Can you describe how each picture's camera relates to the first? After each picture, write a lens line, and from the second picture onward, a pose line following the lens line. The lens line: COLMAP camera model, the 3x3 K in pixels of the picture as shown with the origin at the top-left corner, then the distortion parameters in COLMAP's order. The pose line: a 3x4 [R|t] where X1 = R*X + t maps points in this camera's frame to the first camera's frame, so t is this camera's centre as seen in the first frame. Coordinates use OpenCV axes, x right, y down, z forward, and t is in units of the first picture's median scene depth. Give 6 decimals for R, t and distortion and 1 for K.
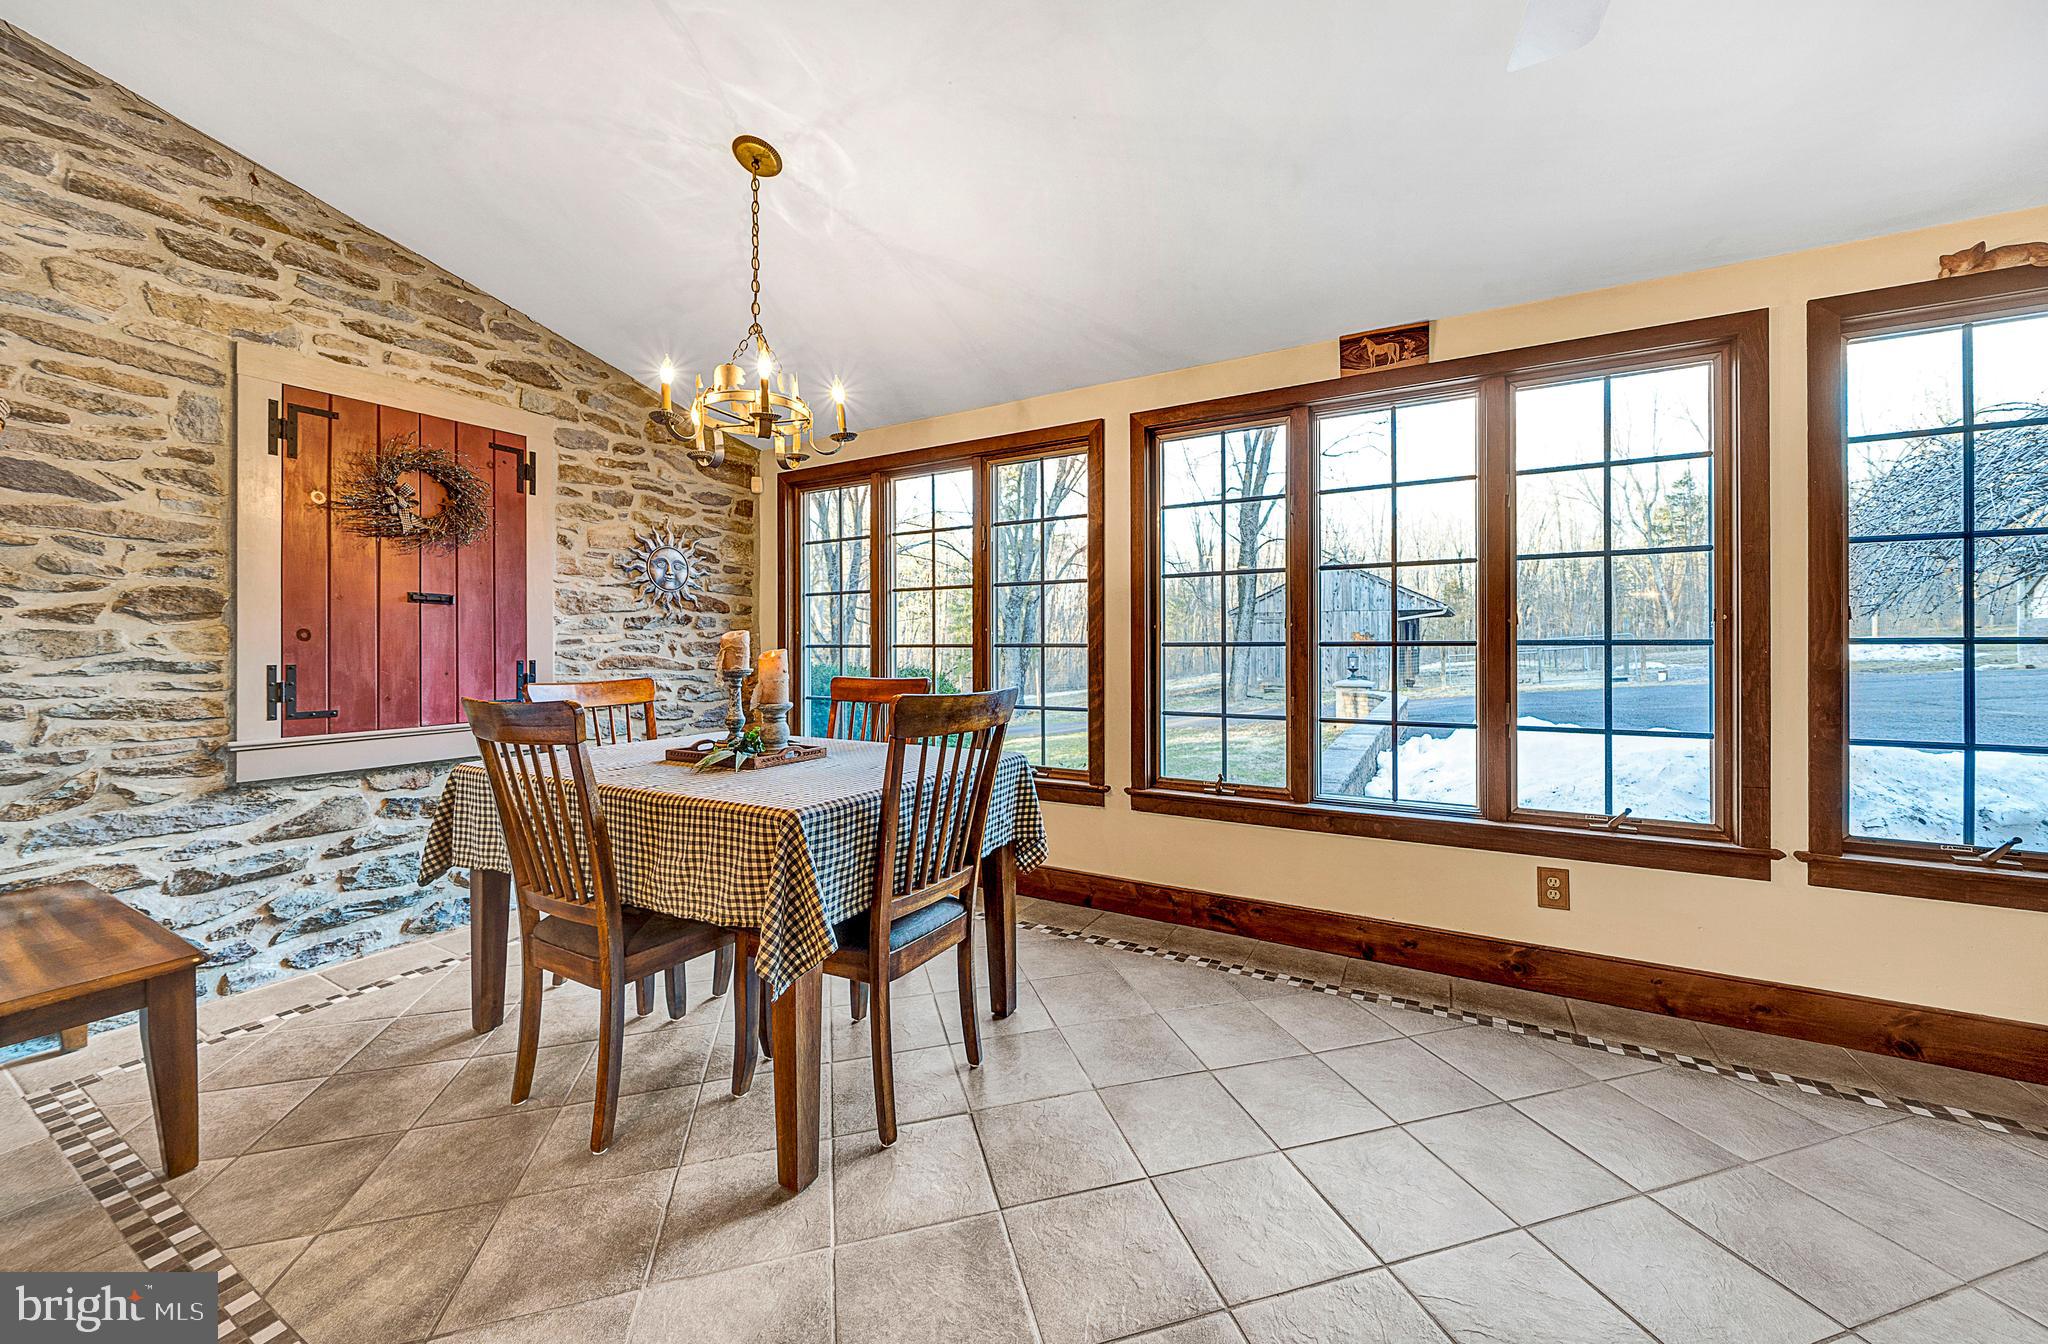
lens RADIAL K [[740.5, 0, 997.6], [0, 740.5, 647.5], [0, 0, 1]] dist [-0.008239, 0.000021]
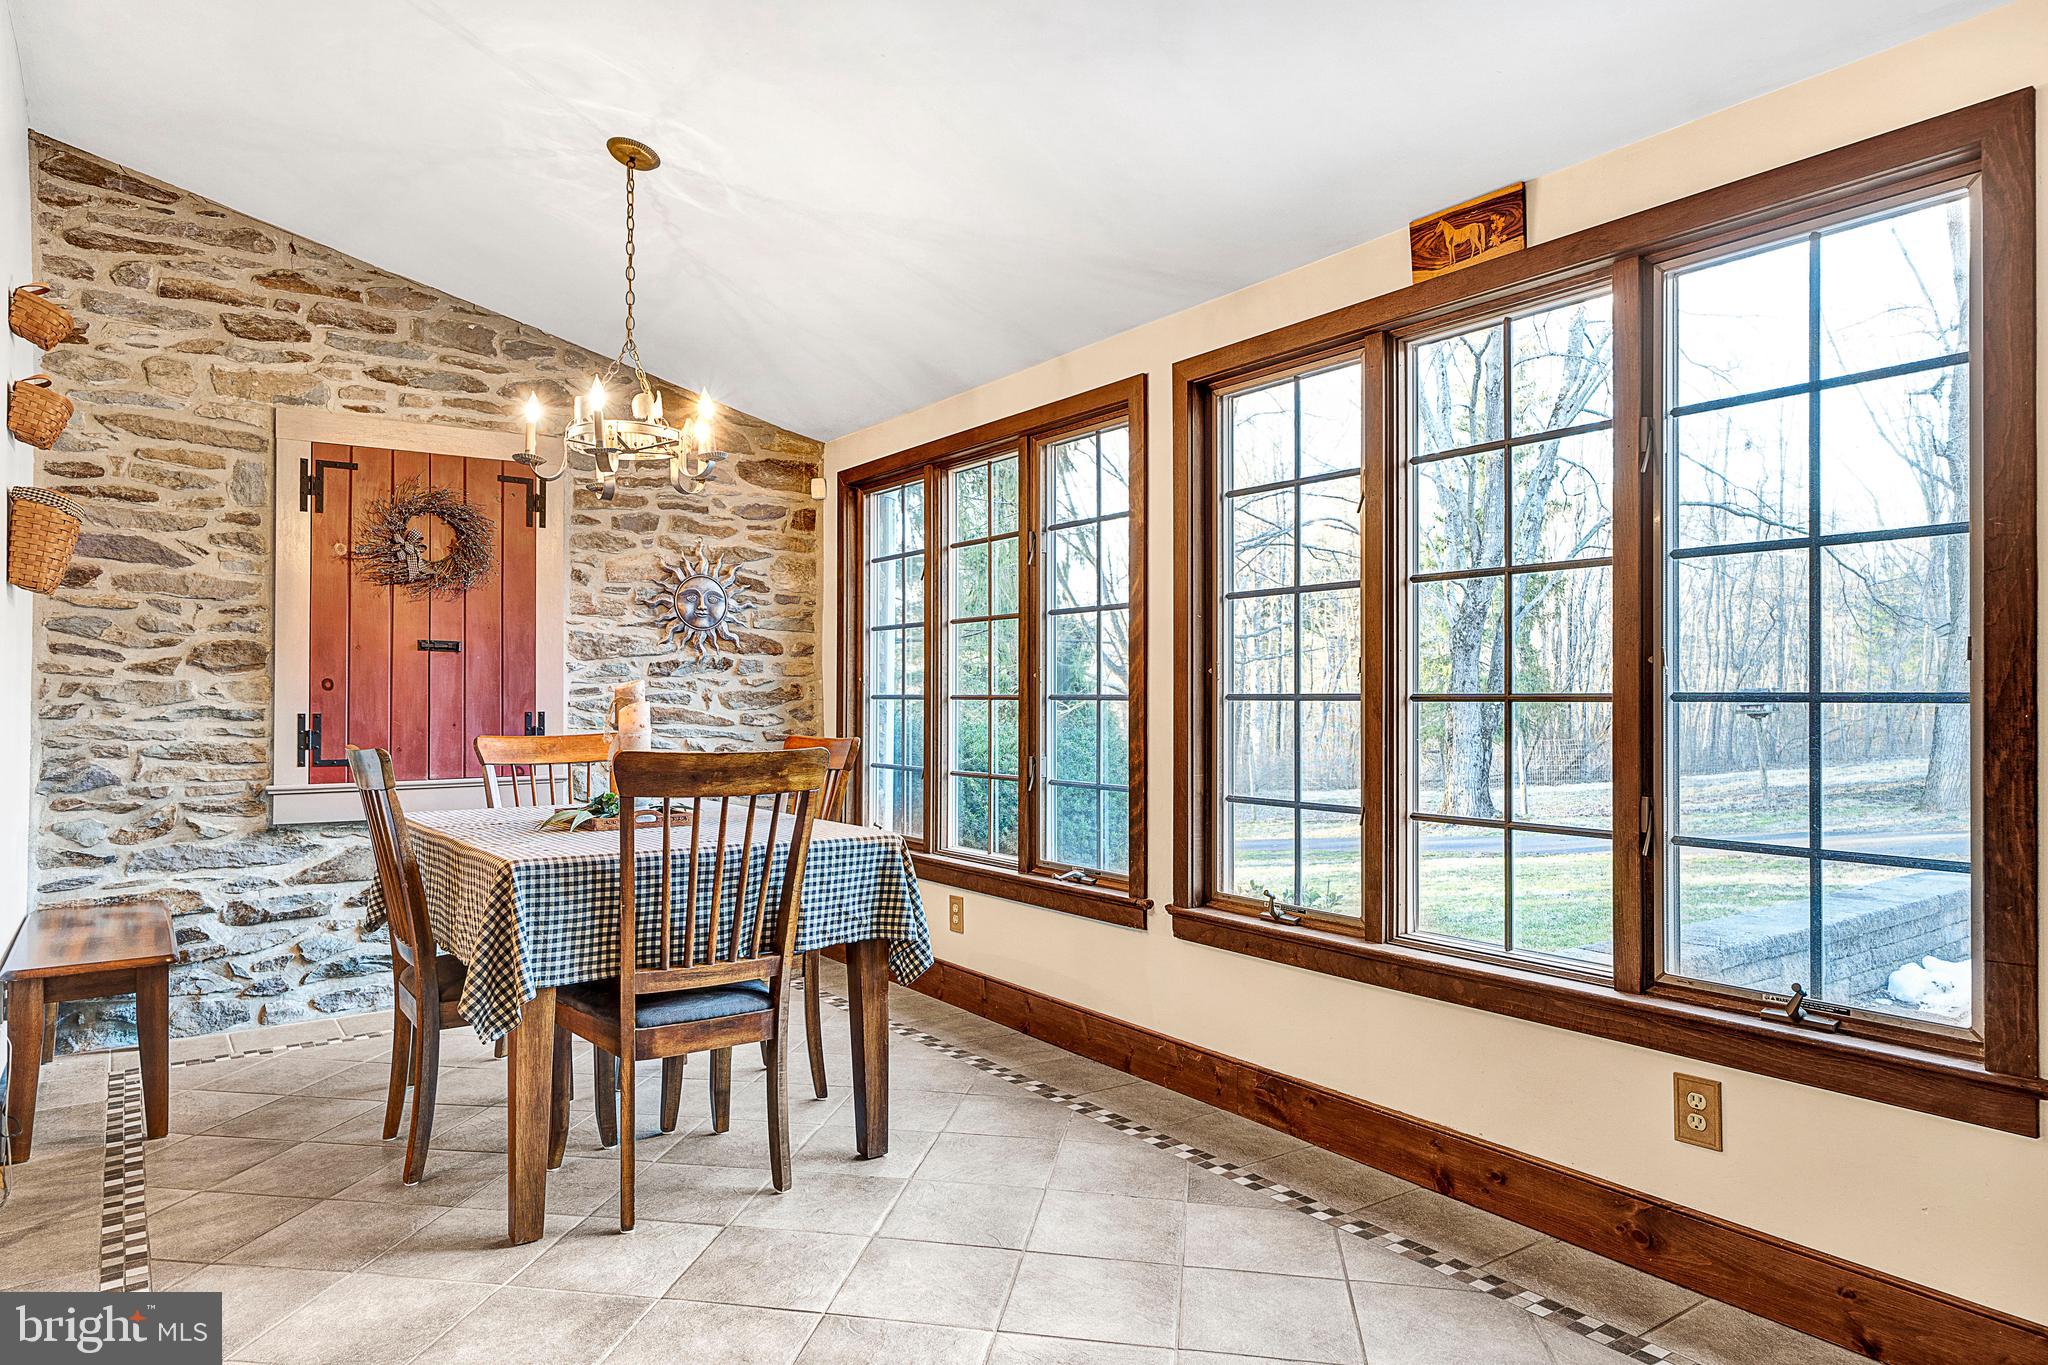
lens RADIAL K [[1218.9, 0, 947.0], [0, 1218.9, 690.1], [0, 0, 1]] dist [-0.004390, -0.001127]
pose [[0.895589, 0.001550, -0.444880, 0.591611], [-0.004241, 0.999978, -0.005055, -0.004492], [0.444862, 0.006414, 0.895576, -0.135403]]
